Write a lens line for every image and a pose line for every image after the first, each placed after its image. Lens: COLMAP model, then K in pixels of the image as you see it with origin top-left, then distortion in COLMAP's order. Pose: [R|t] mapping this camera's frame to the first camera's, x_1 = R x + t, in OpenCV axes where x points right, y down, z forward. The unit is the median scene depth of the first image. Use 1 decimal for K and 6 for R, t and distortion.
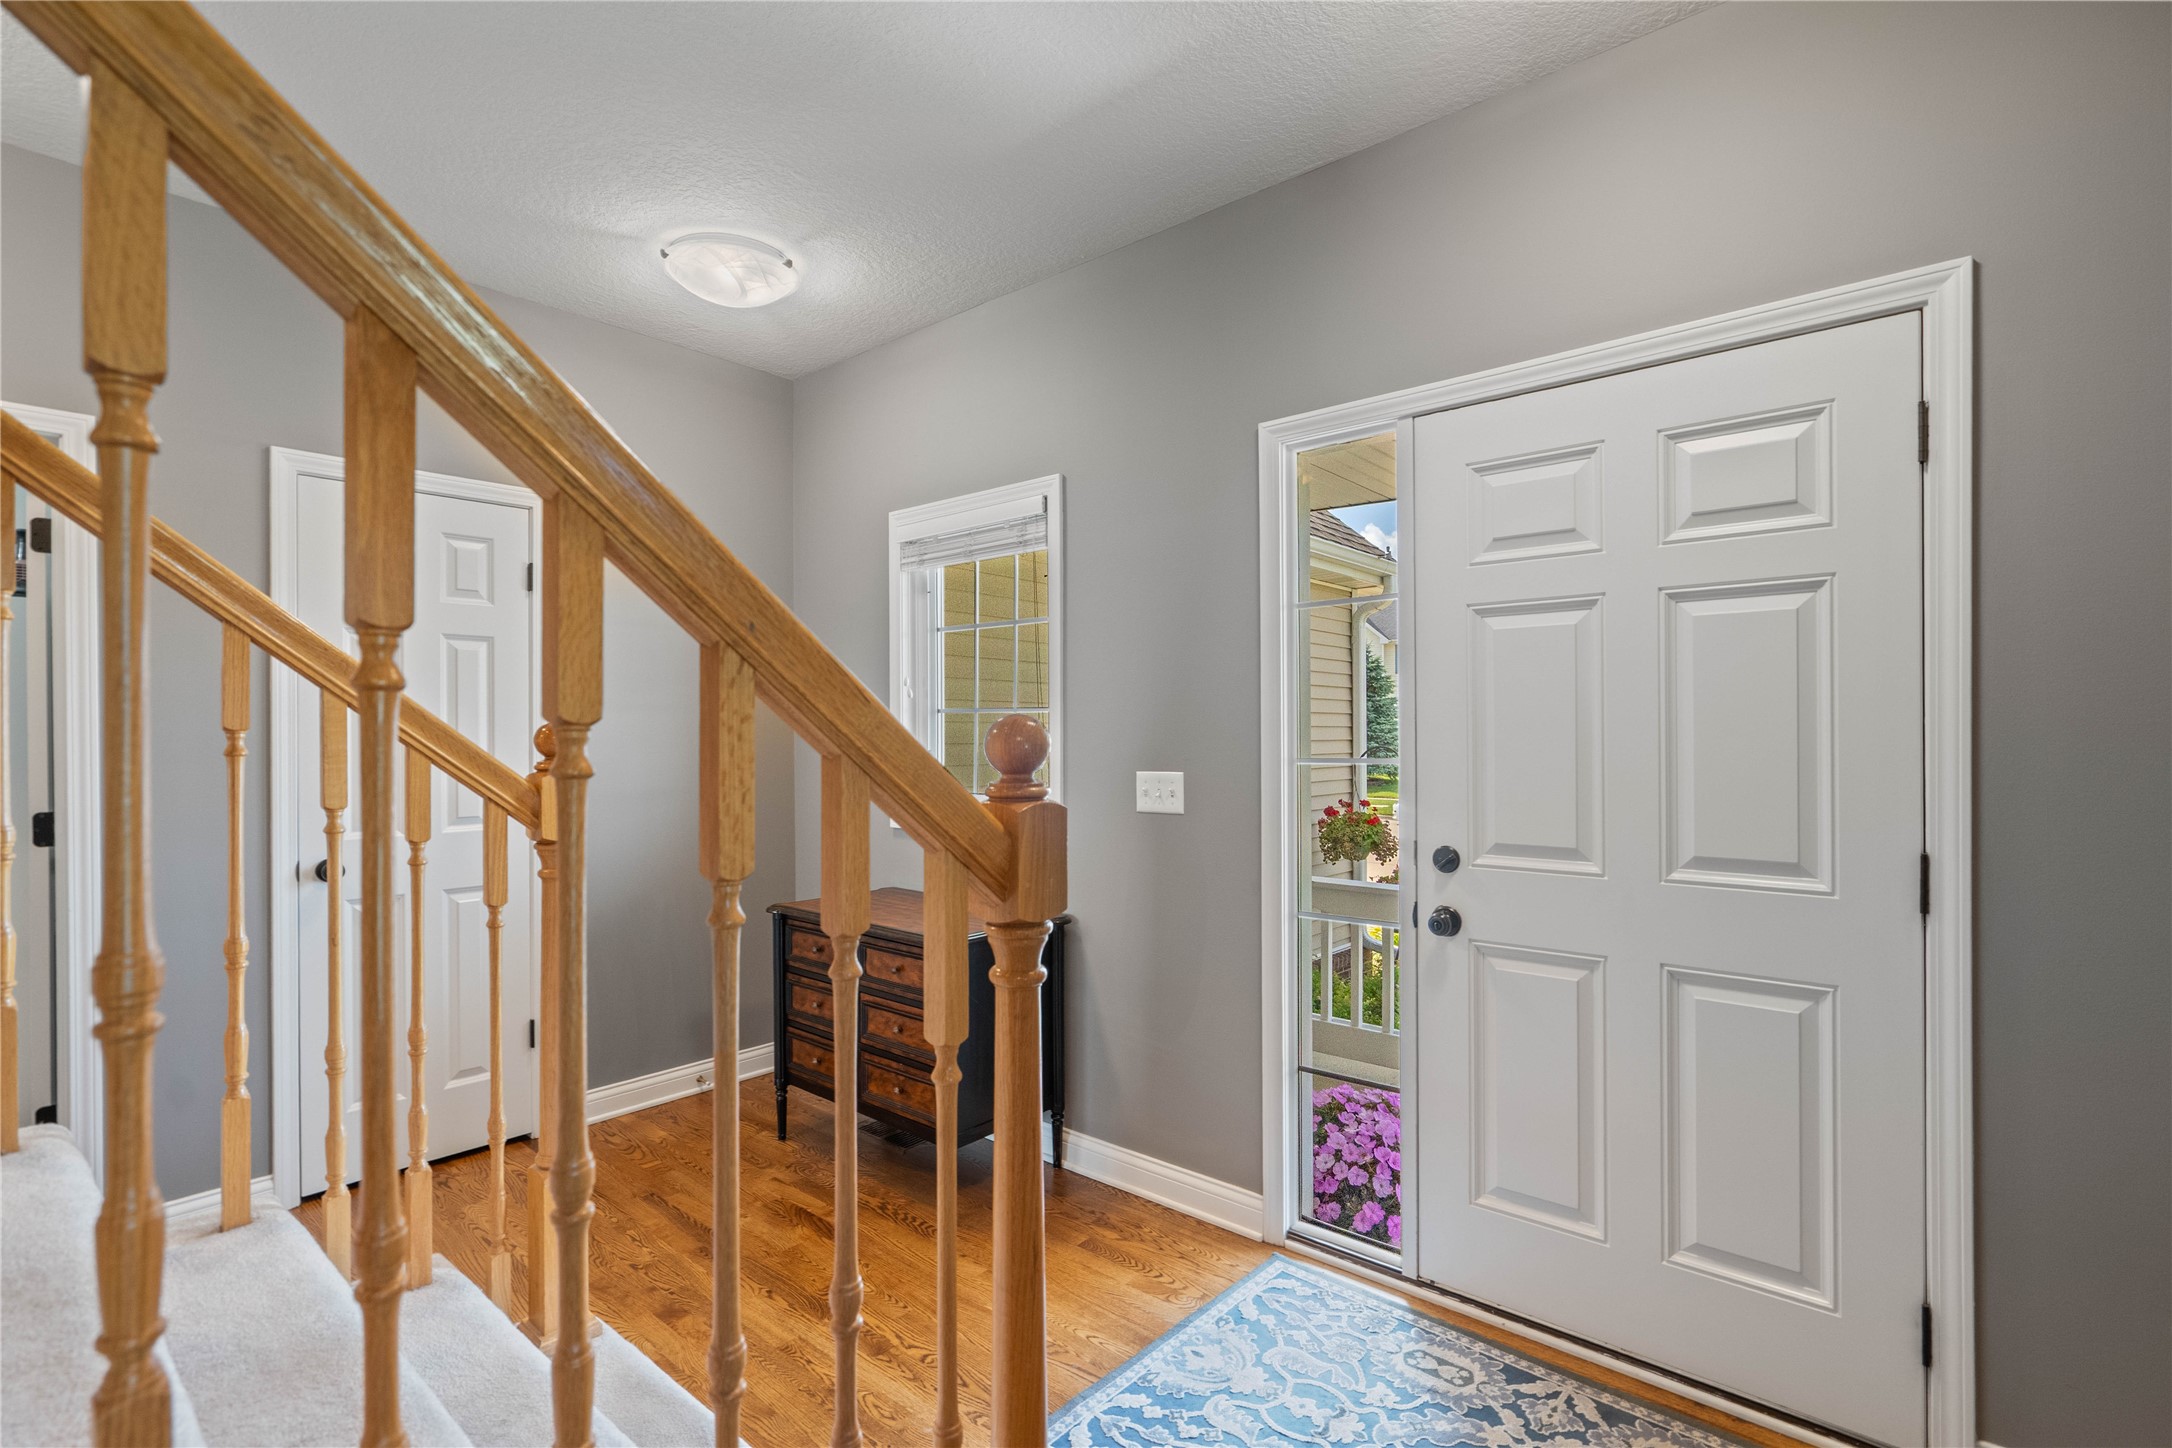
lens RADIAL K [[1004.4, 0, 1080.9], [0, 1004.4, 733.2], [0, 0, 1]] dist [-0.005039, 0.000678]
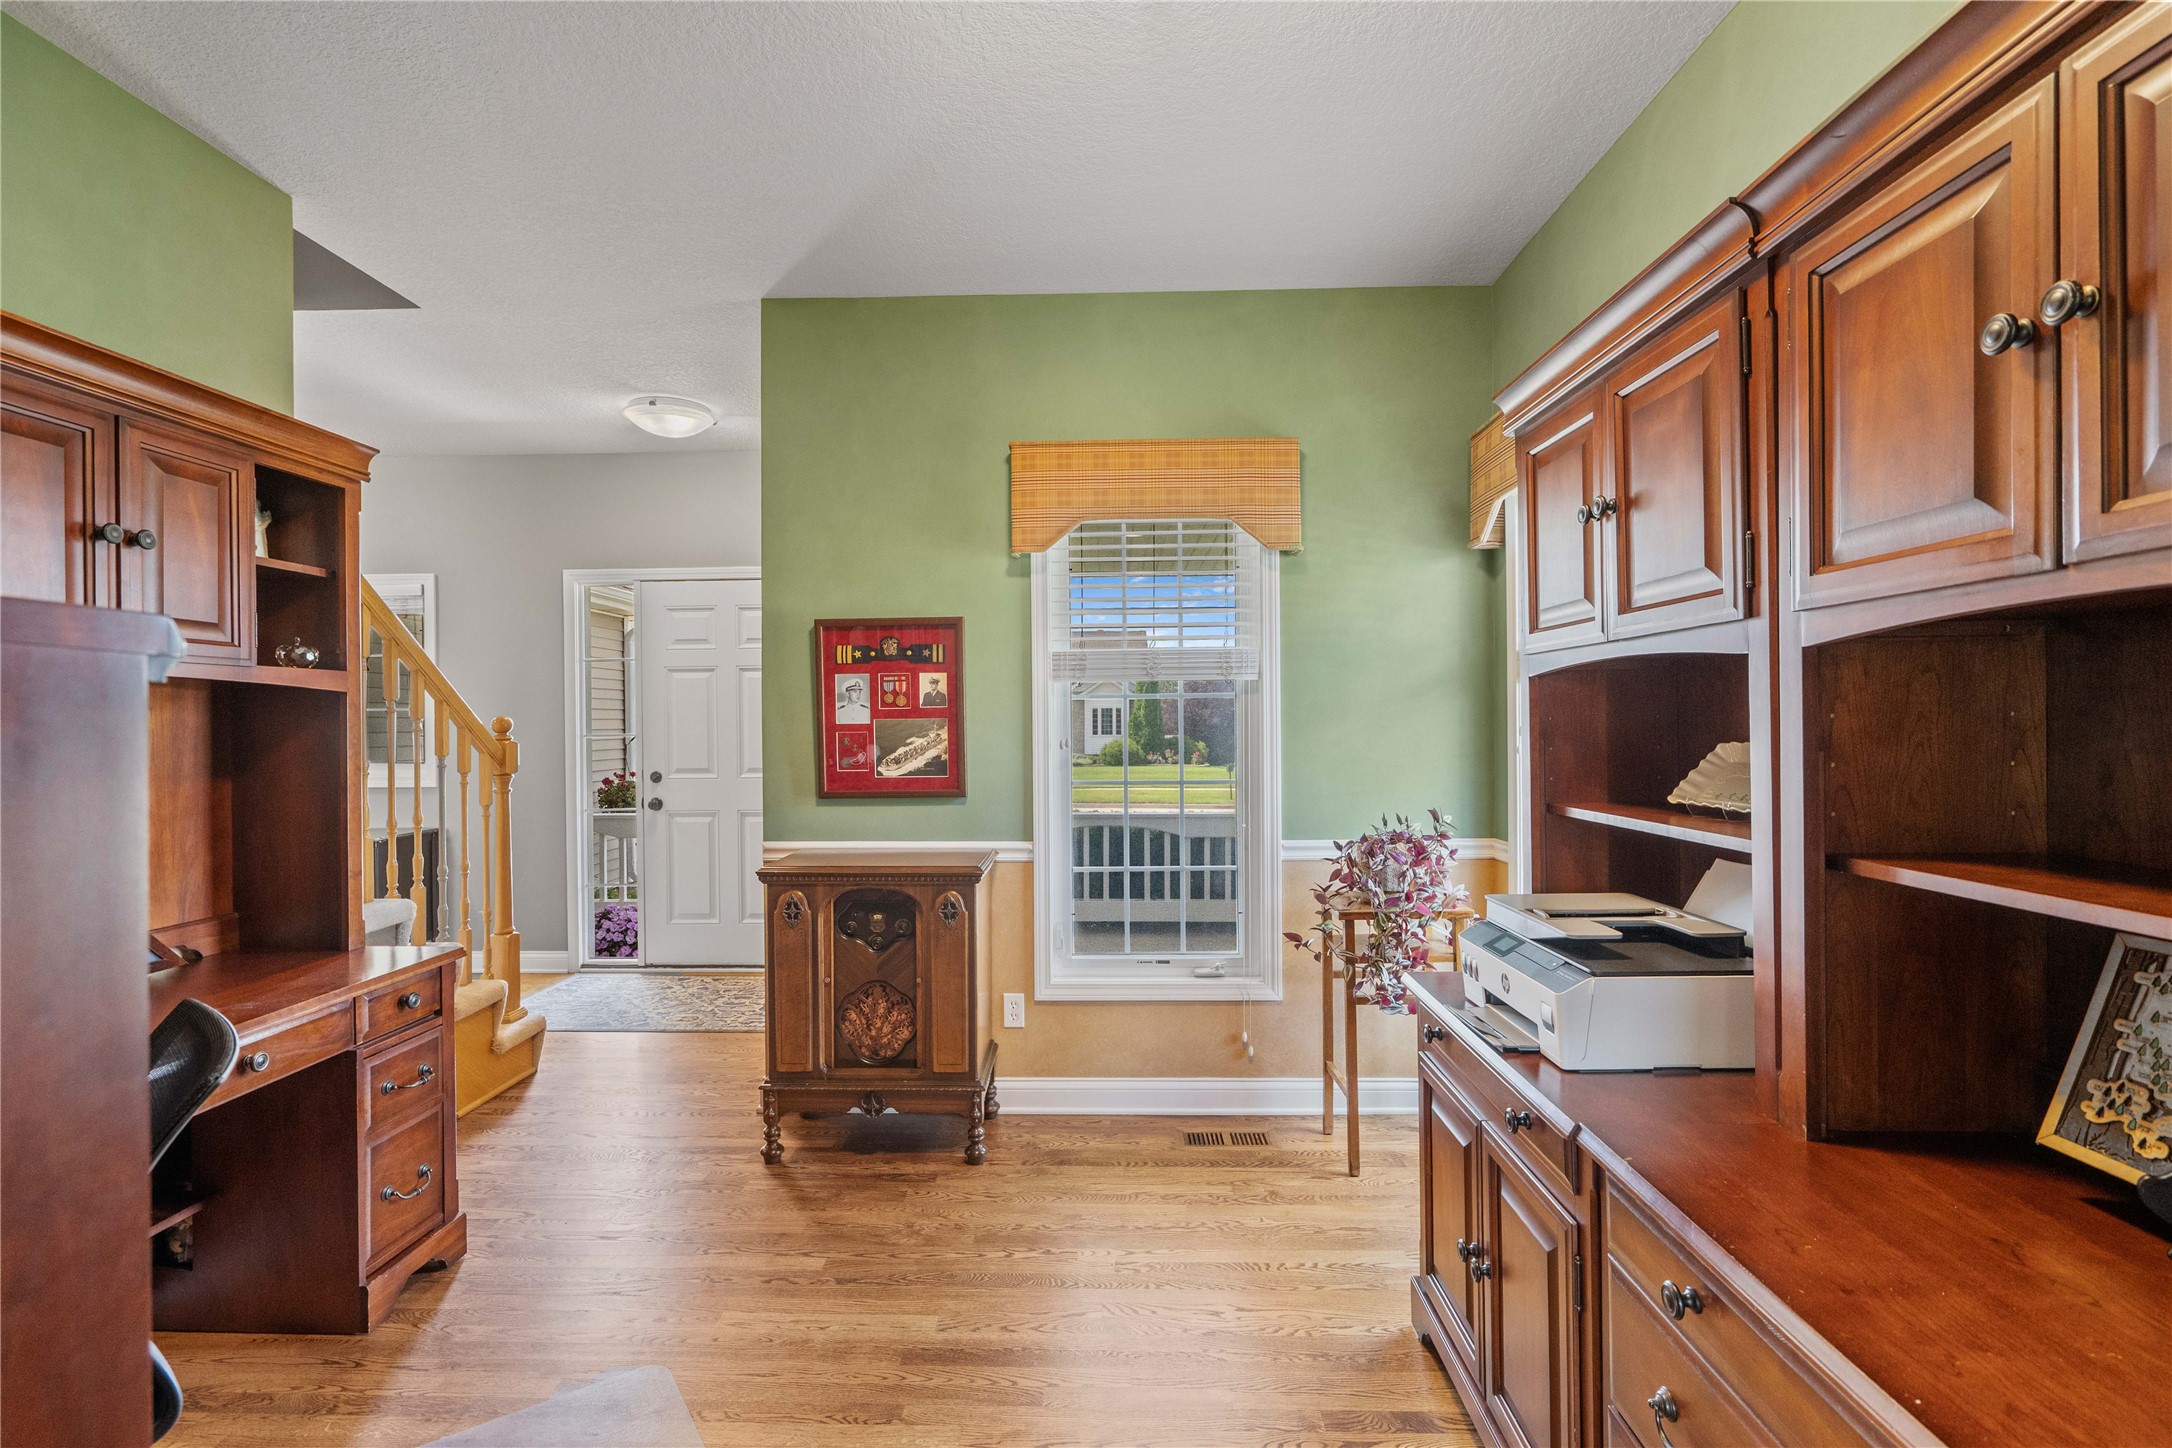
lens RADIAL K [[1004.4, 0, 1079.3], [0, 1004.4, 725.2], [0, 0, 1]] dist [-0.005039, 0.000678]
pose [[0.778521, -0.006517, 0.627584, -0.283972], [0.006343, 0.999977, 0.002516, 0.006133], [-0.627586, 0.002022, 0.778544, -1.228411]]
